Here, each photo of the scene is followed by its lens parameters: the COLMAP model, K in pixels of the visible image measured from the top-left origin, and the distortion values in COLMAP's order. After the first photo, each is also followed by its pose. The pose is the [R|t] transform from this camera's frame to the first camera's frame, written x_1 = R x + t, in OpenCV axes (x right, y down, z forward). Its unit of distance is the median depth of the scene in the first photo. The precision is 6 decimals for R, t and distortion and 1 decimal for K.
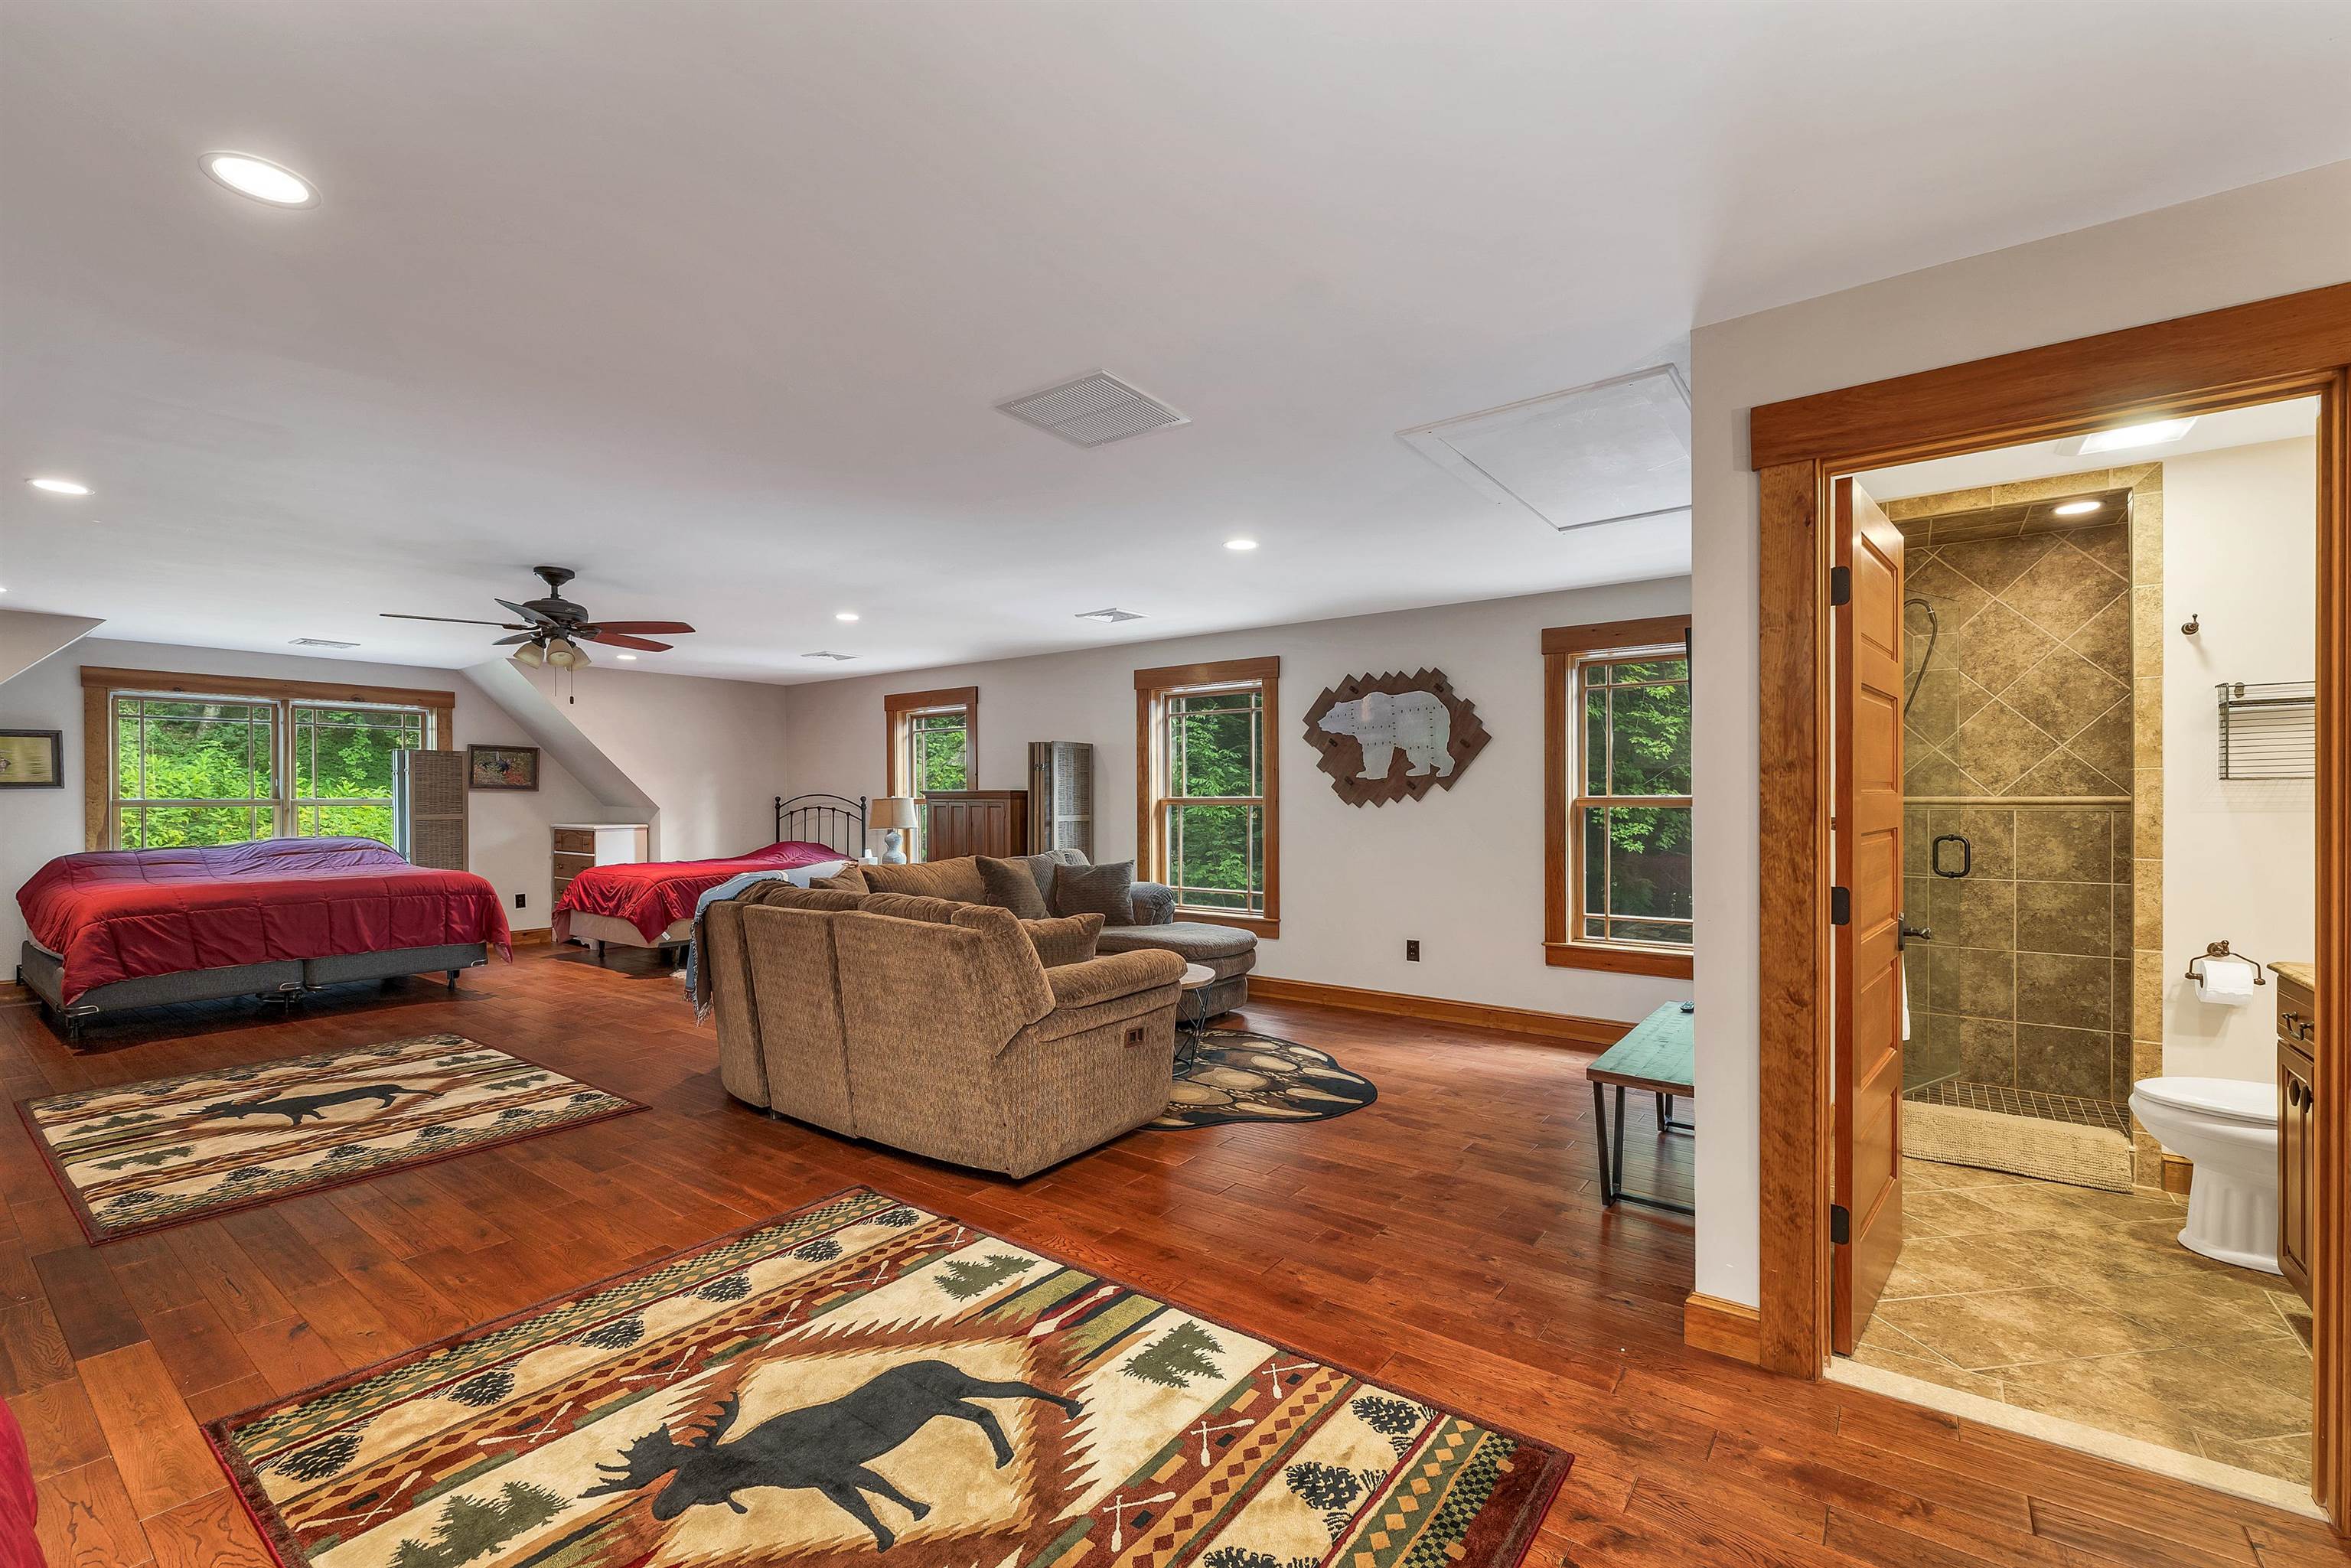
lens RADIAL K [[993.9, 0, 1167.4], [0, 993.9, 798.1], [0, 0, 1]] dist [0.003302, -0.000007]
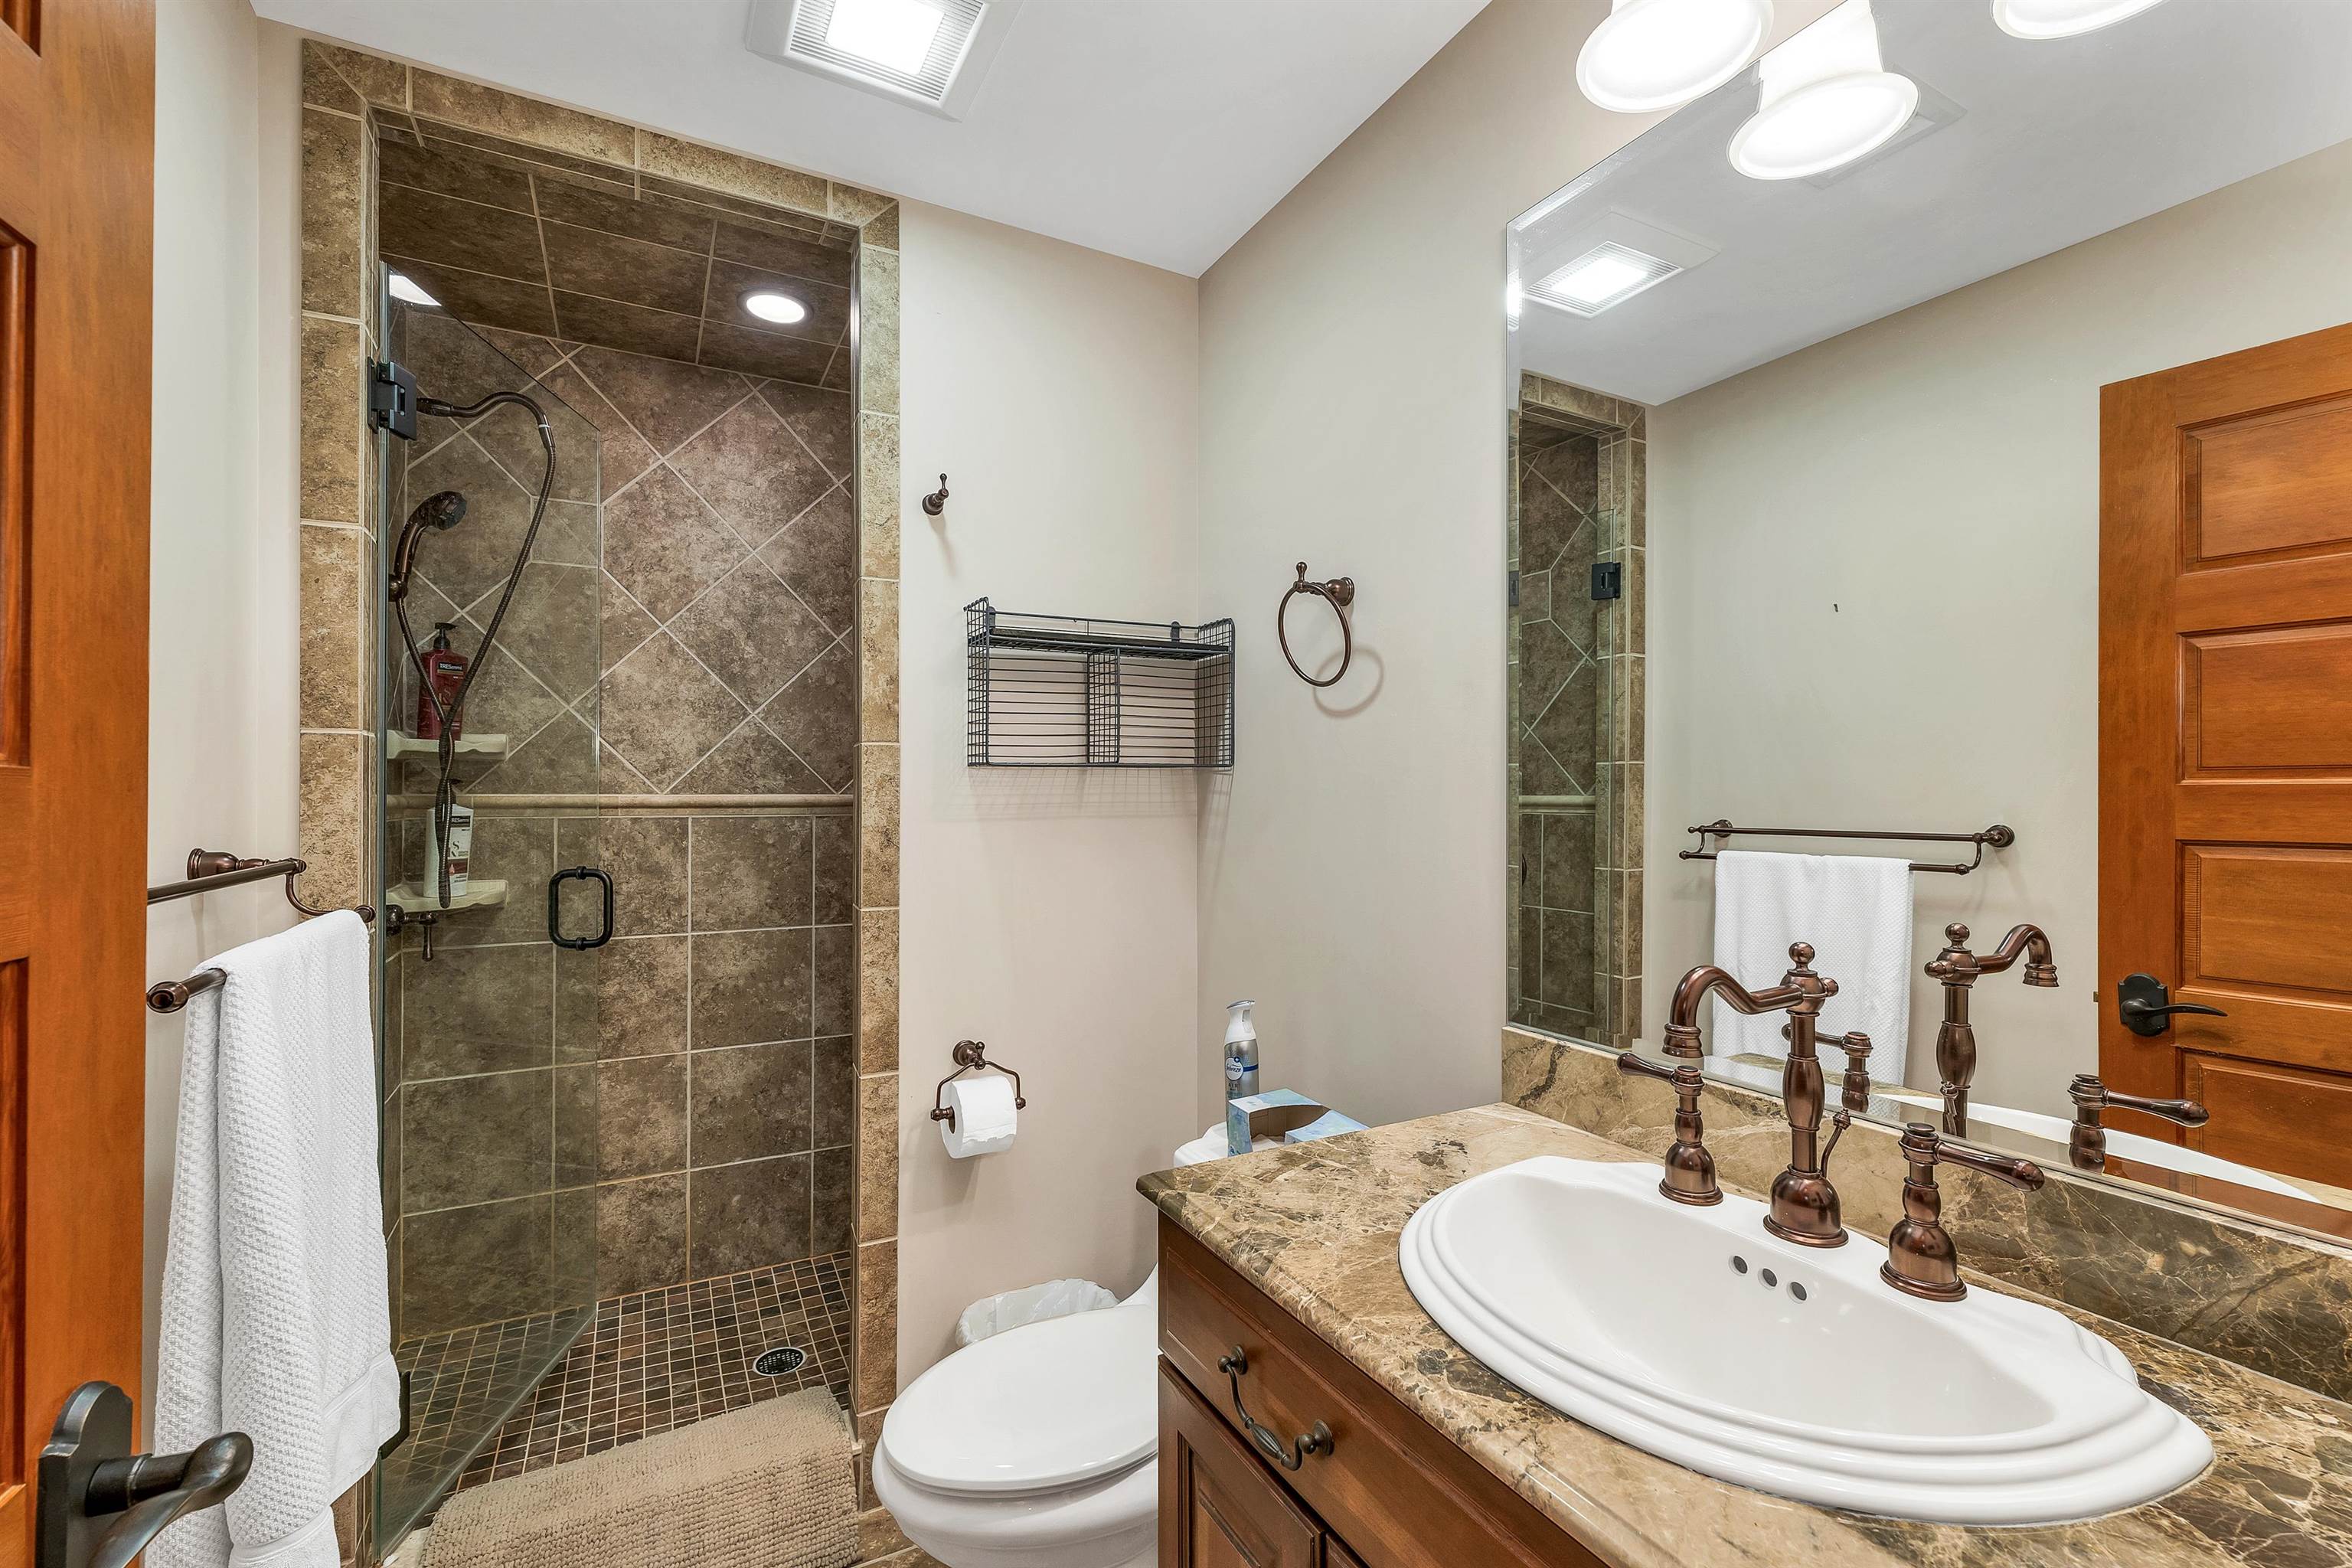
lens RADIAL K [[959.2, 0, 1170.6], [0, 959.2, 788.7], [0, 0, 1]] dist [0.000043, -0.000041]
pose [[0.413423, 0.007197, 0.910510, 0.456329], [0.000133, 0.999968, -0.007965, -0.000349], [-0.910539, 0.003414, 0.413409, 0.510624]]
